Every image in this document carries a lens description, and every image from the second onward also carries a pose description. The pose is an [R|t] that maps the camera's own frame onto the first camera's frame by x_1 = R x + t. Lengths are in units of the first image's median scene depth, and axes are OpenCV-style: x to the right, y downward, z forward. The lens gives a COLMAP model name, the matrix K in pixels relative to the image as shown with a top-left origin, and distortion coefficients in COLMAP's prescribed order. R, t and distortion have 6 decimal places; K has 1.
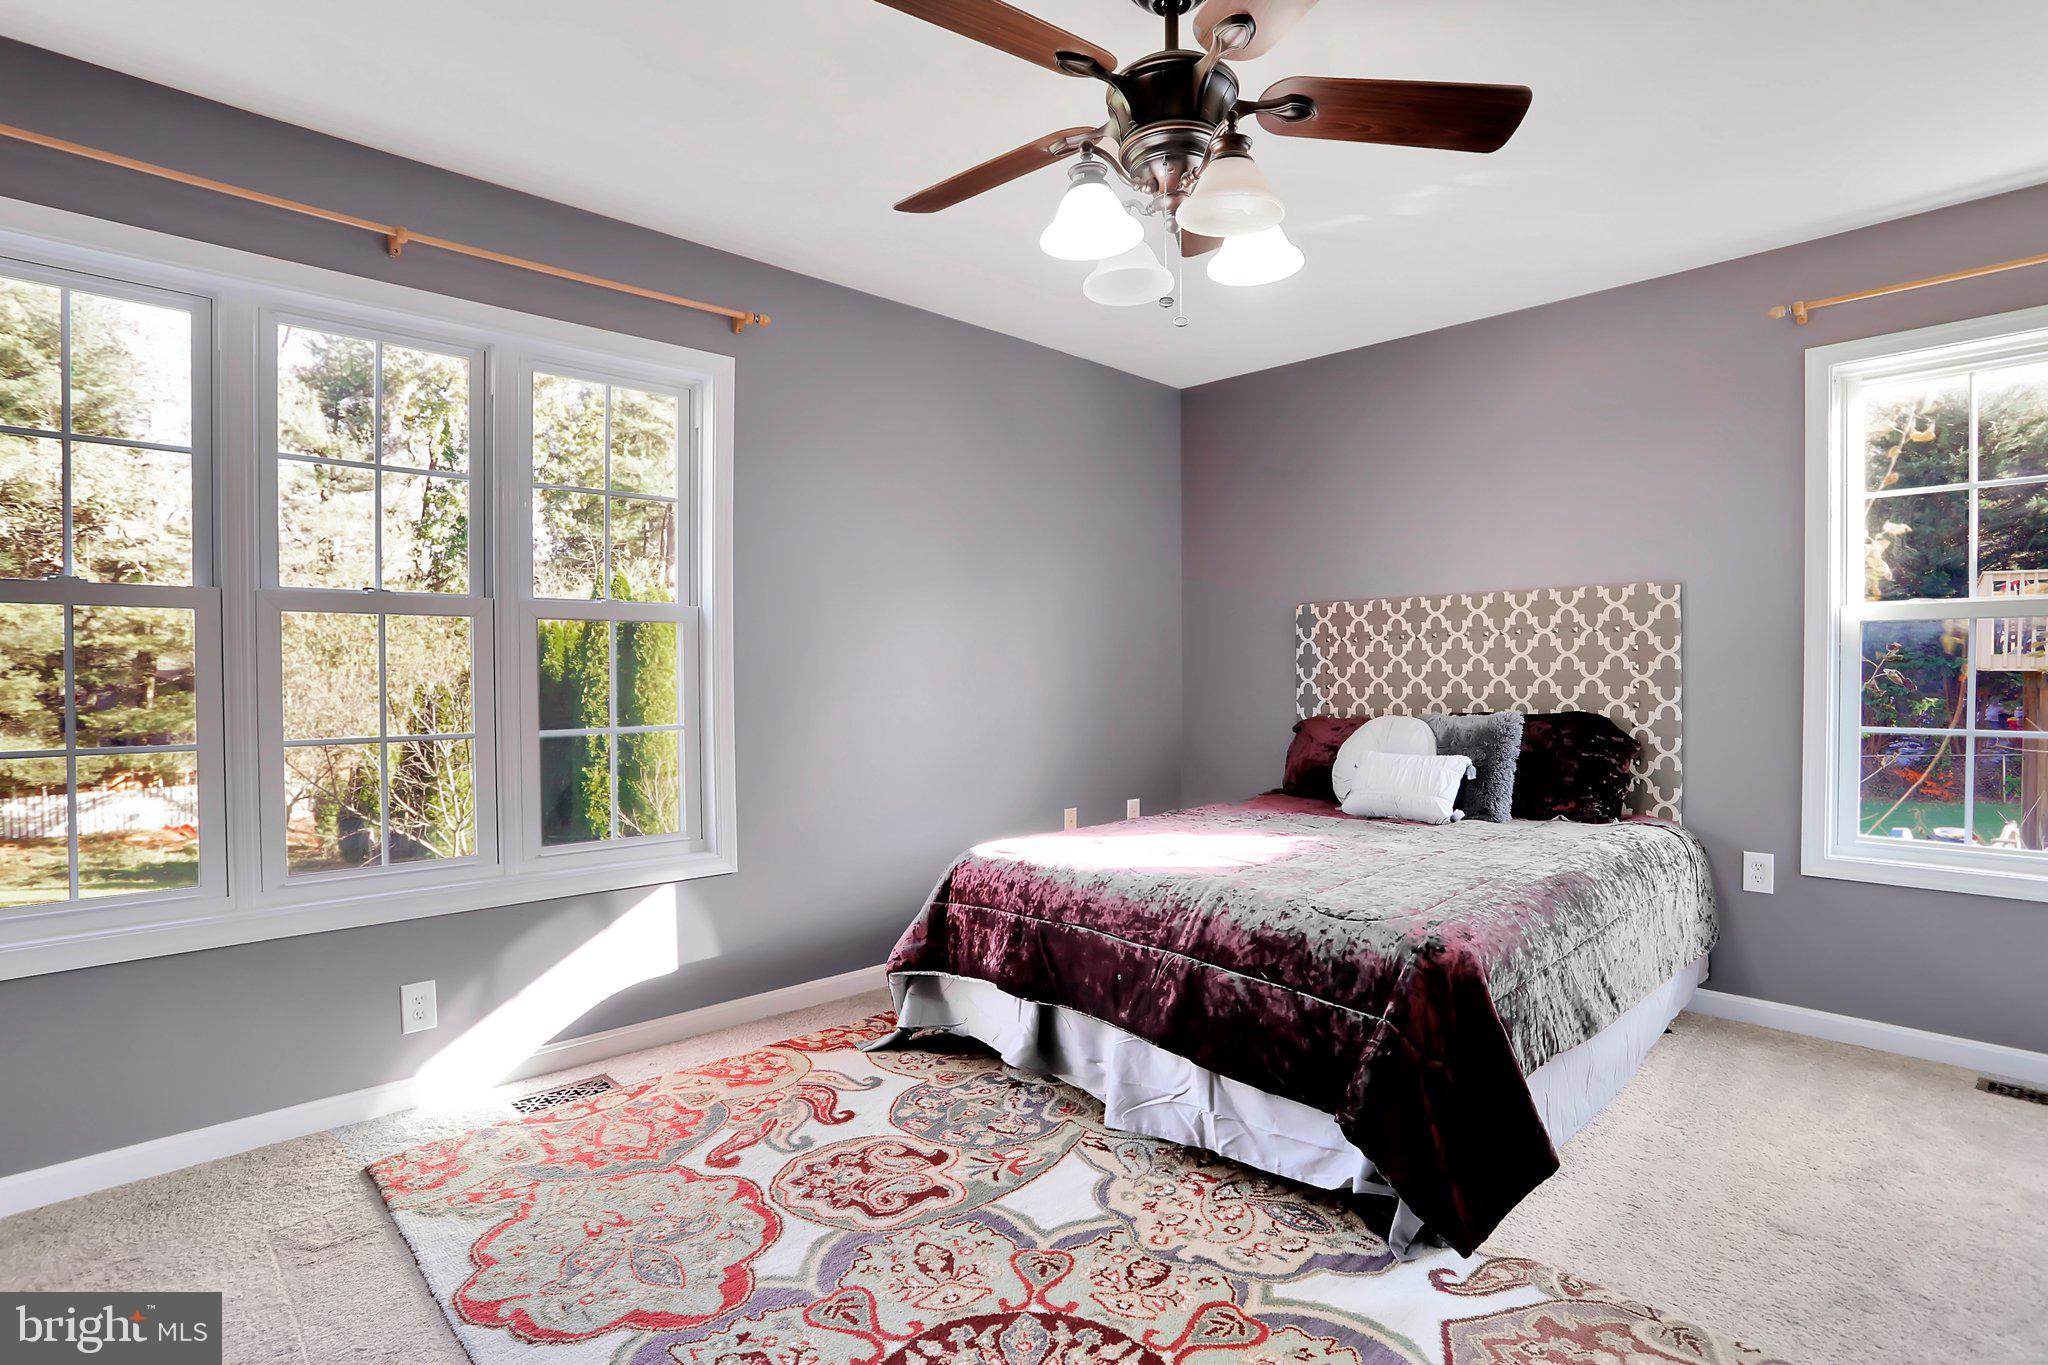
lens RADIAL K [[1015.3, 0, 1018.7], [0, 1015.3, 692.7], [0, 0, 1]] dist [-0.051273, 0.015438]
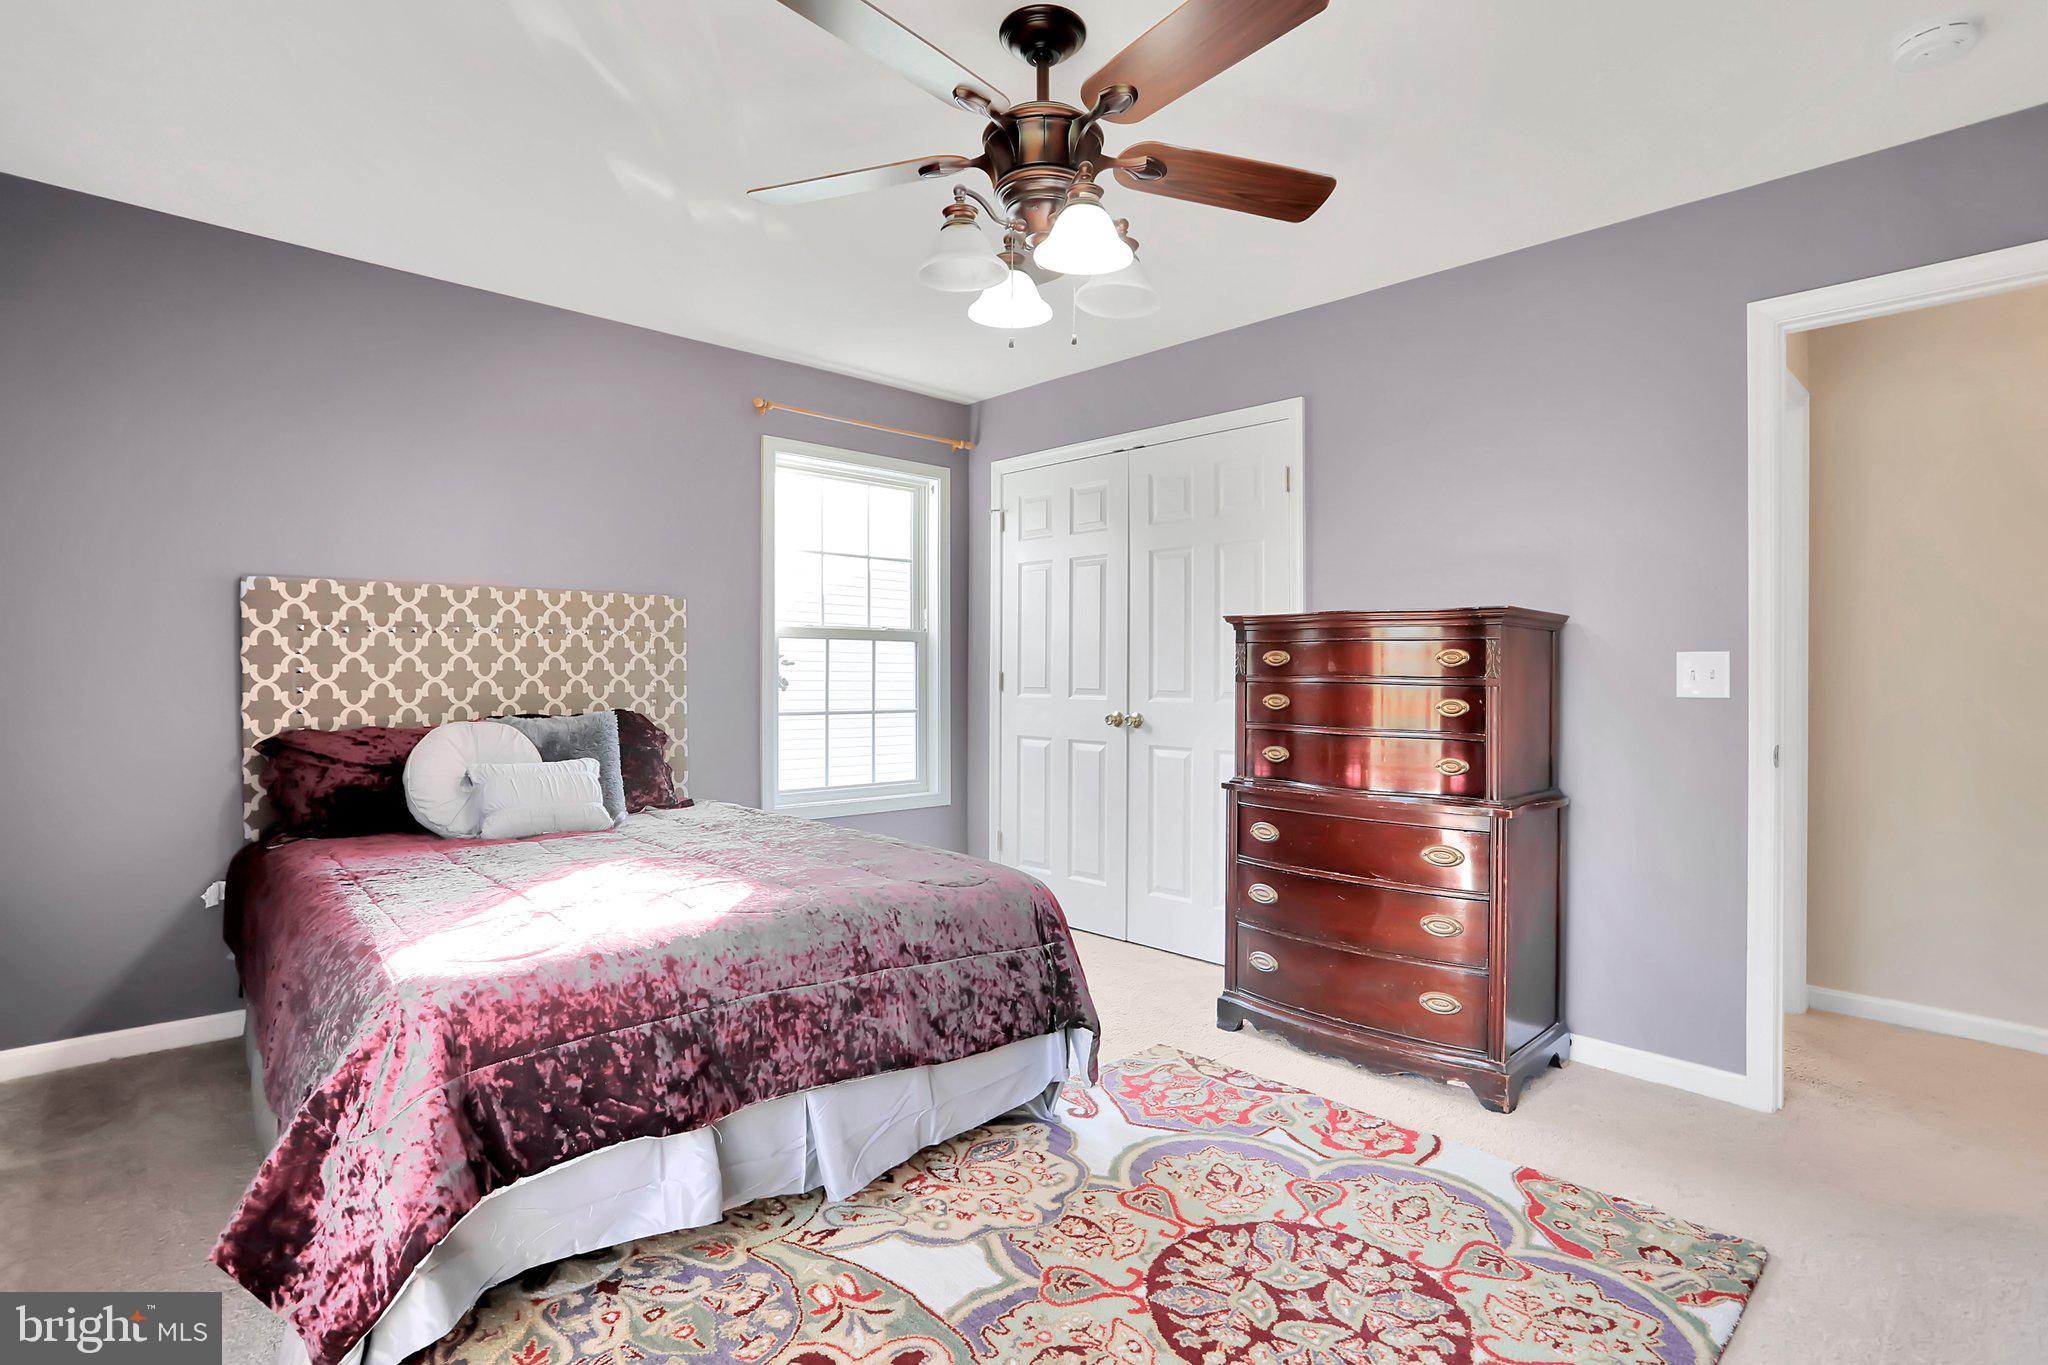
lens RADIAL K [[1015.3, 0, 1016.6], [0, 1015.3, 671.1], [0, 0, 1]] dist [-0.051273, 0.015438]
pose [[0.013401, 0.011442, 0.999845, -0.524962], [0.019983, 0.999732, -0.011708, -0.000938], [-0.999711, 0.020136, 0.013168, 0.576747]]
